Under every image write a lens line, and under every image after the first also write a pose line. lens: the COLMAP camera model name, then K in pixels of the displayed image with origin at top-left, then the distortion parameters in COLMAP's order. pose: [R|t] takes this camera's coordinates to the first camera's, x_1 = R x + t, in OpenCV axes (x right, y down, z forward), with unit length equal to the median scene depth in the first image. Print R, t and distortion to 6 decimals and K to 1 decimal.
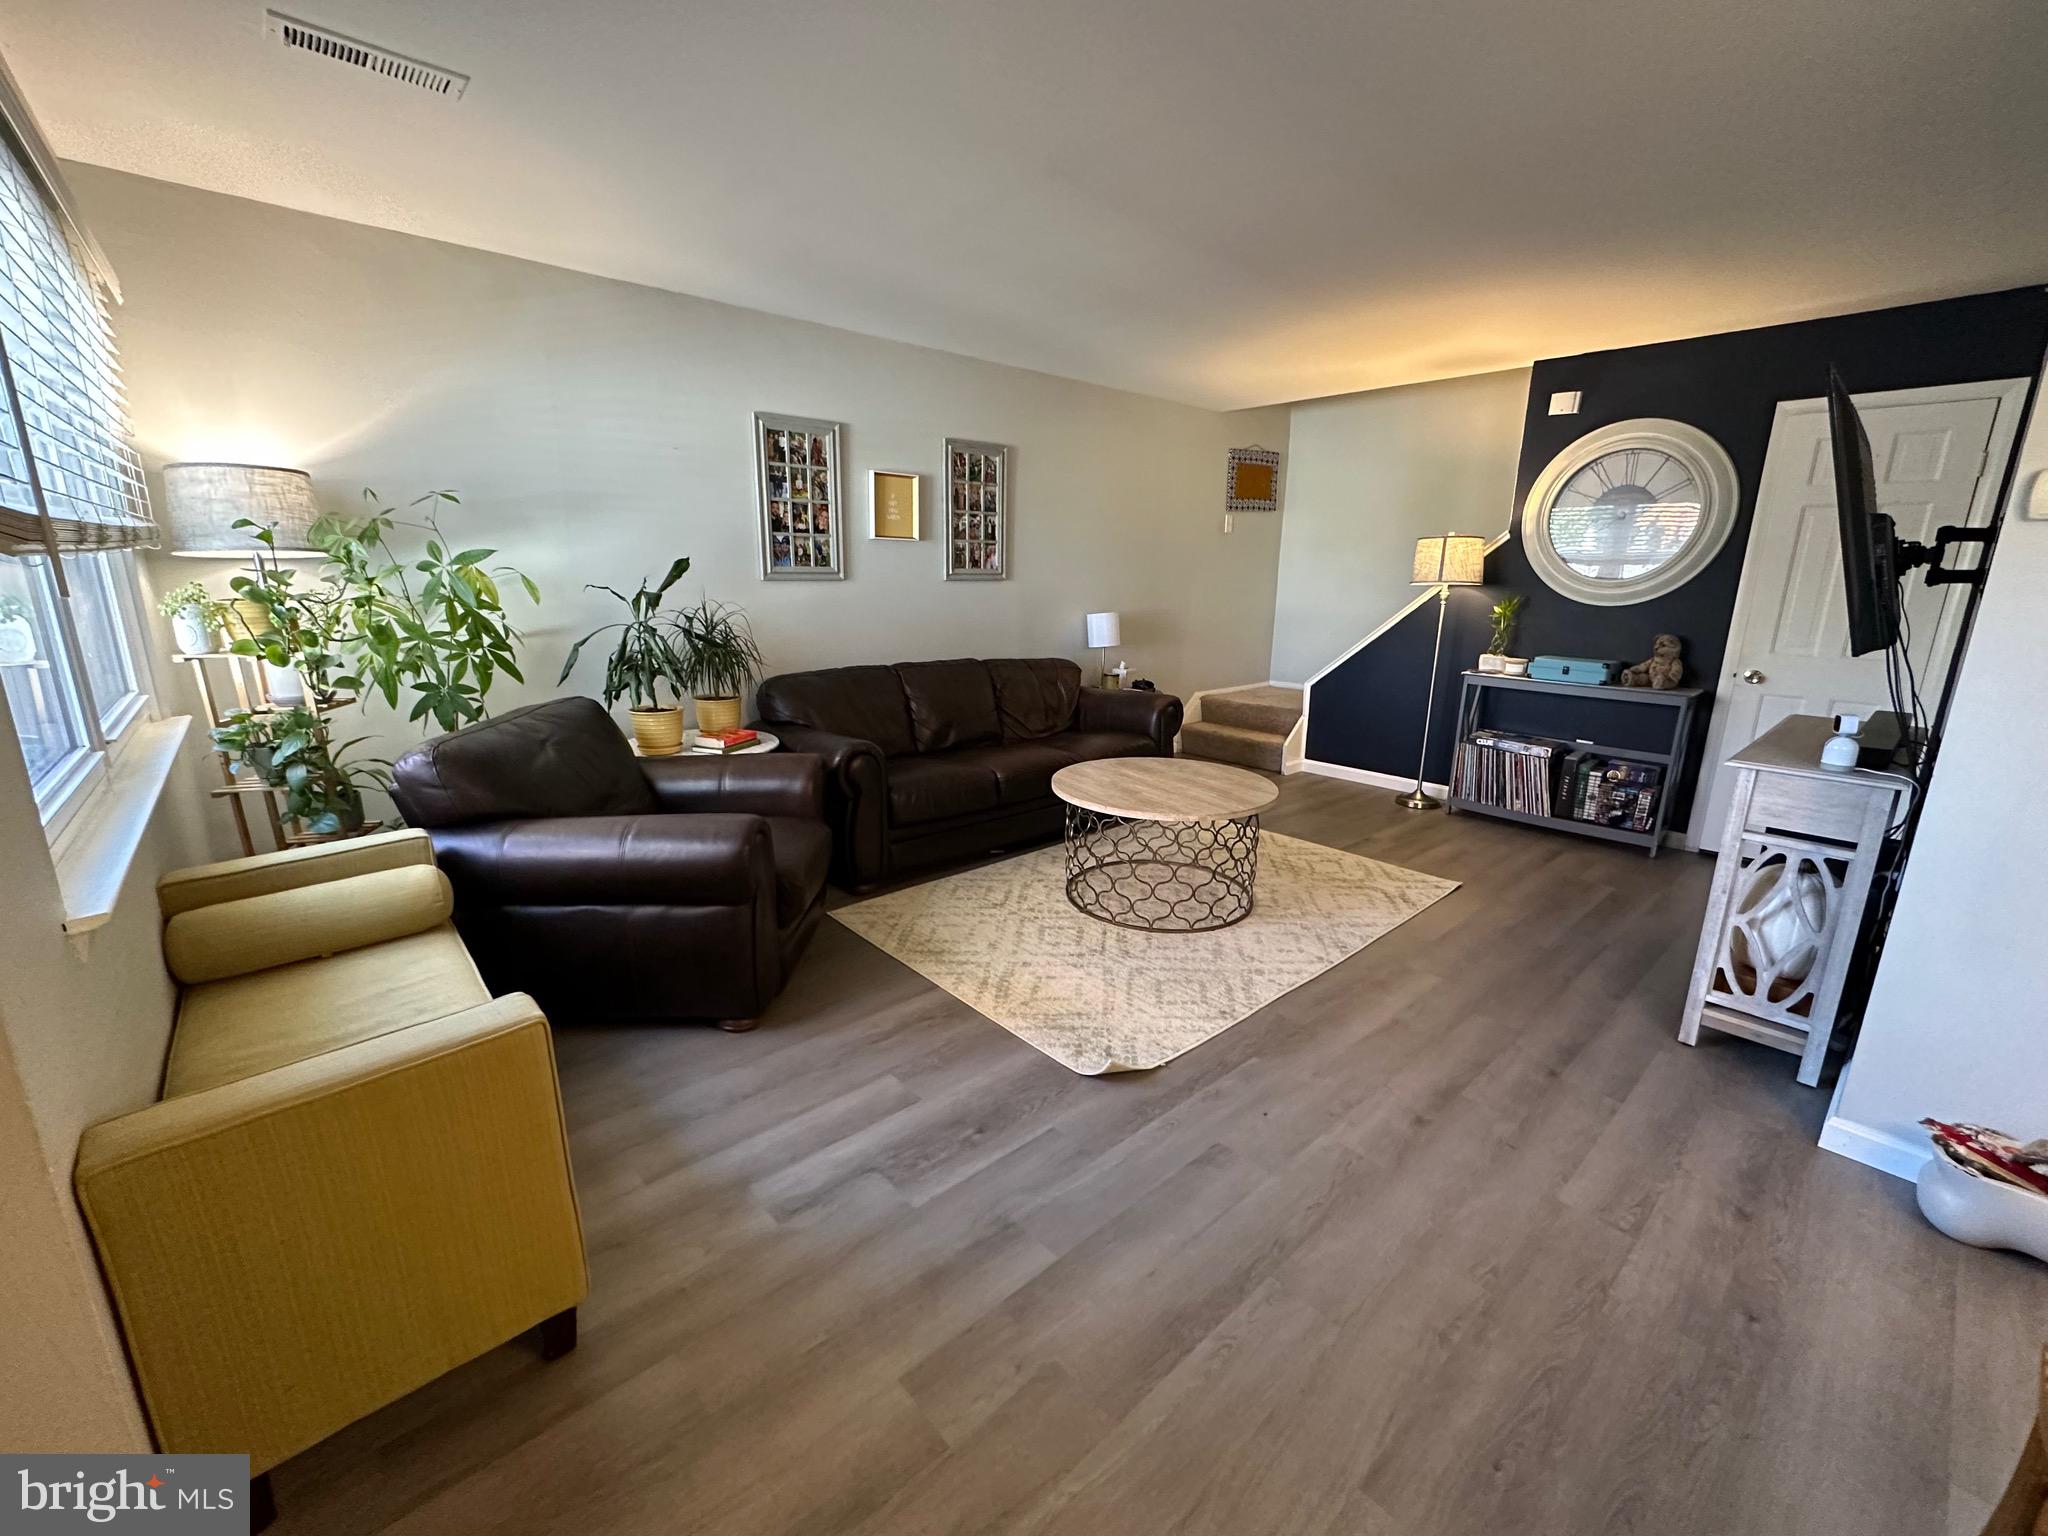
lens RADIAL K [[827.3, 0, 1018.8], [0, 827.3, 763.1], [0, 0, 1]] dist [-0.001334, -0.000074]
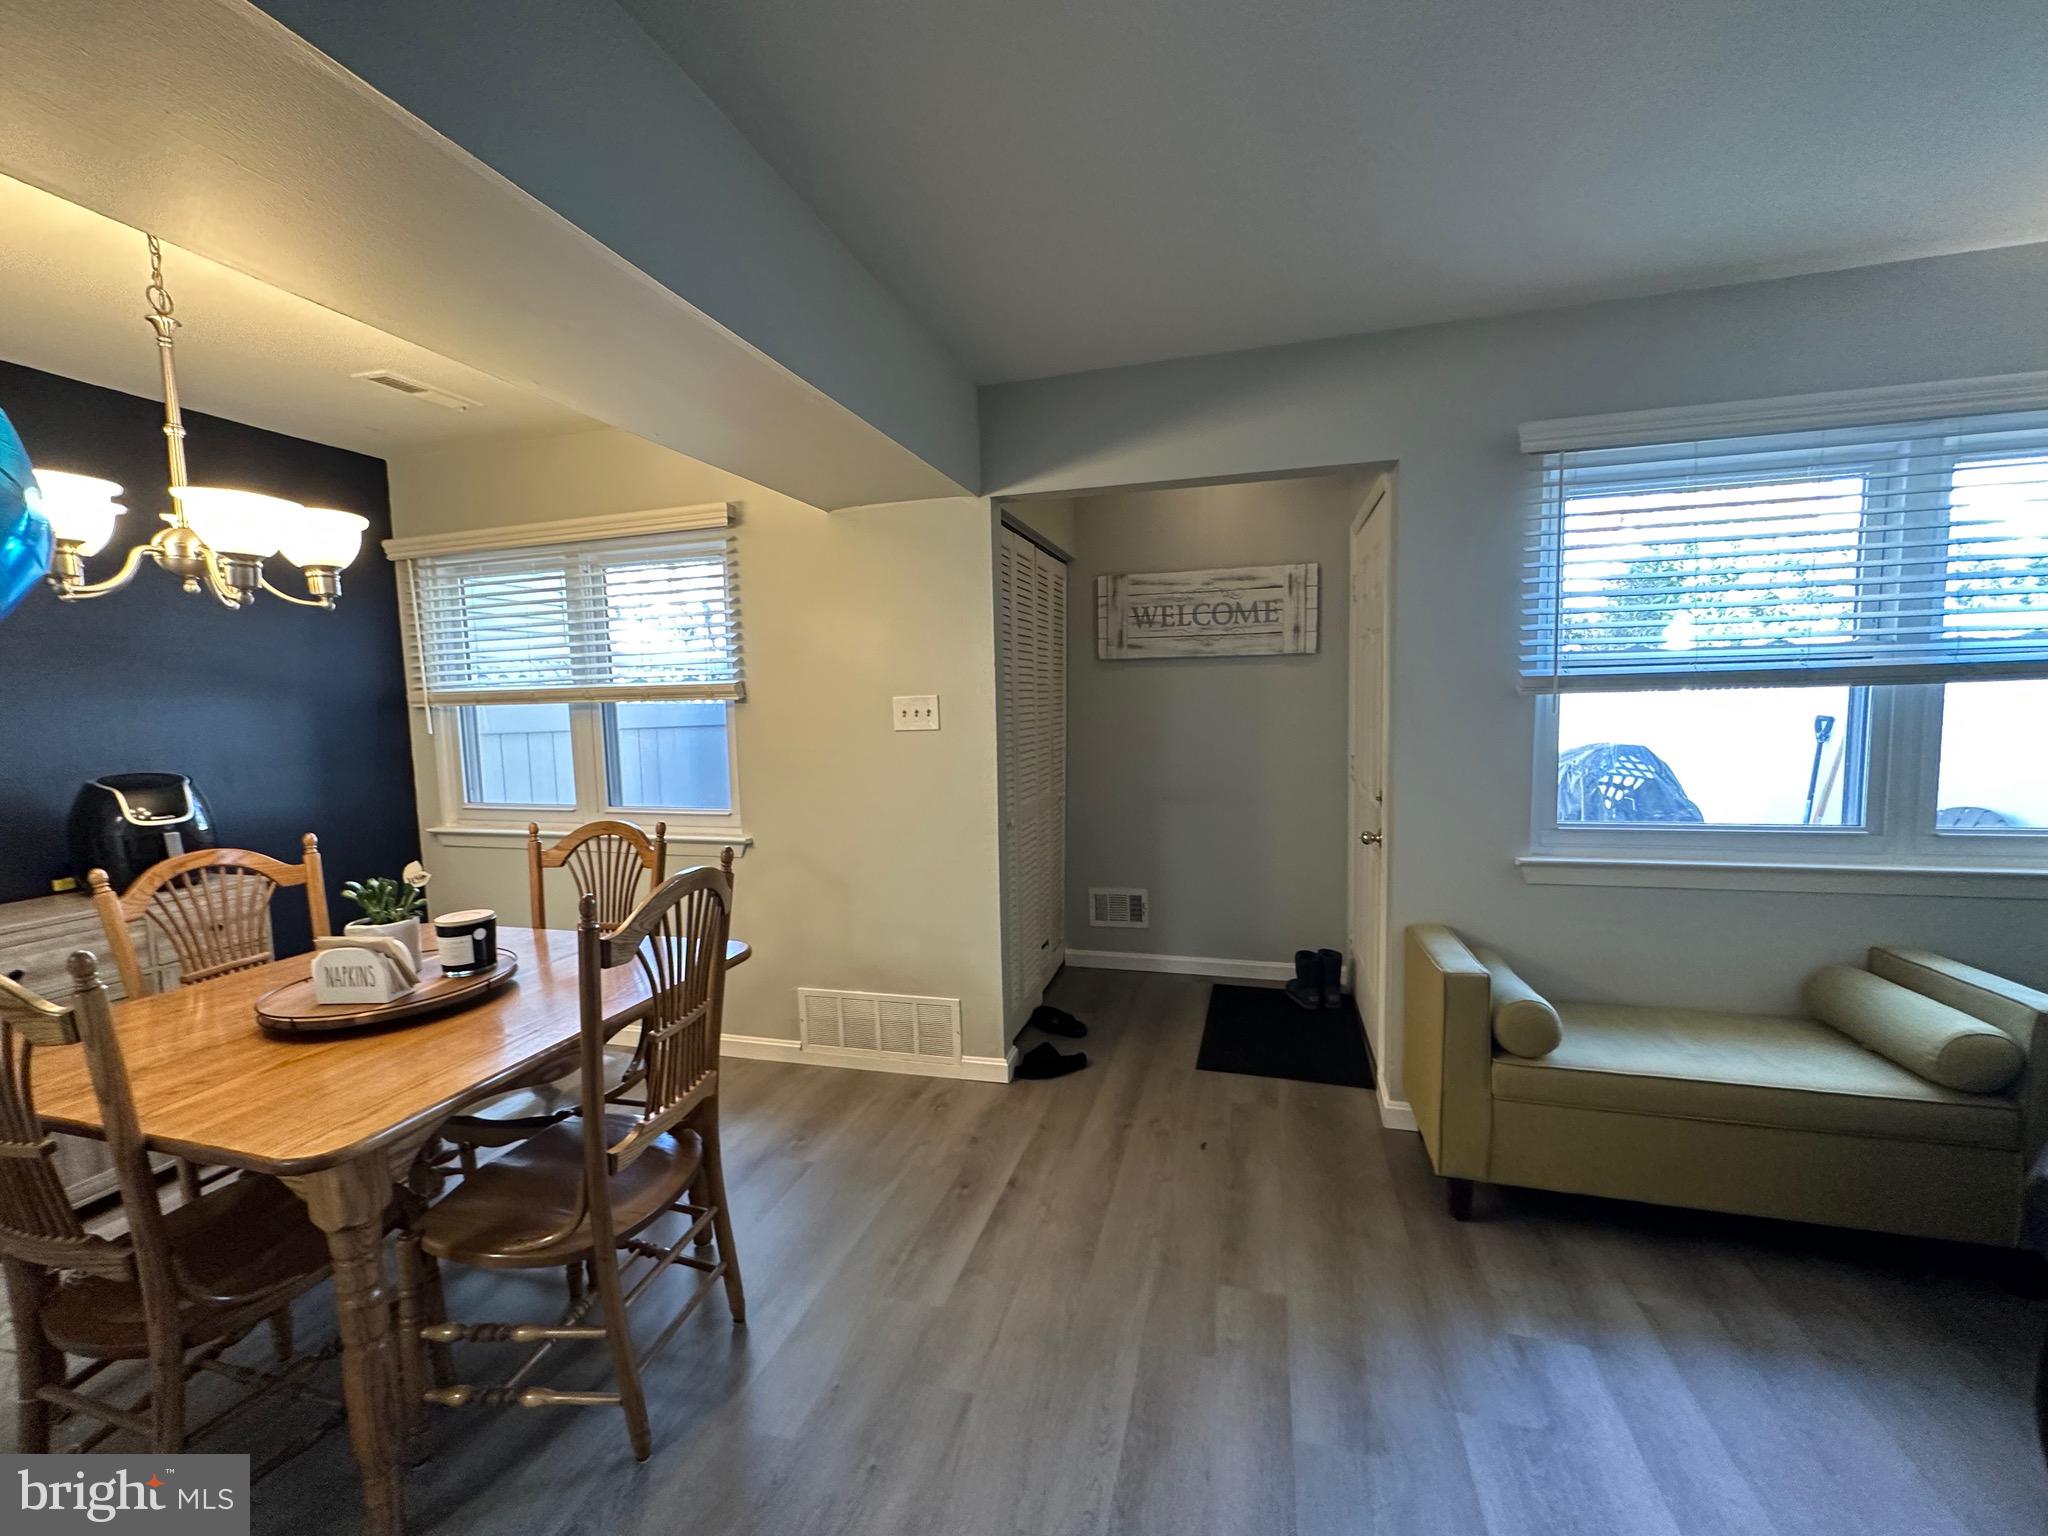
lens RADIAL K [[827.3, 0, 1020.2], [0, 827.3, 770.1], [0, 0, 1]] dist [-0.001334, -0.000074]
pose [[-0.836345, 0.054695, -0.545468, 0.792728], [-0.118719, 0.953327, 0.277620, -0.337870], [0.535194, 0.296944, -0.790817, 1.397715]]
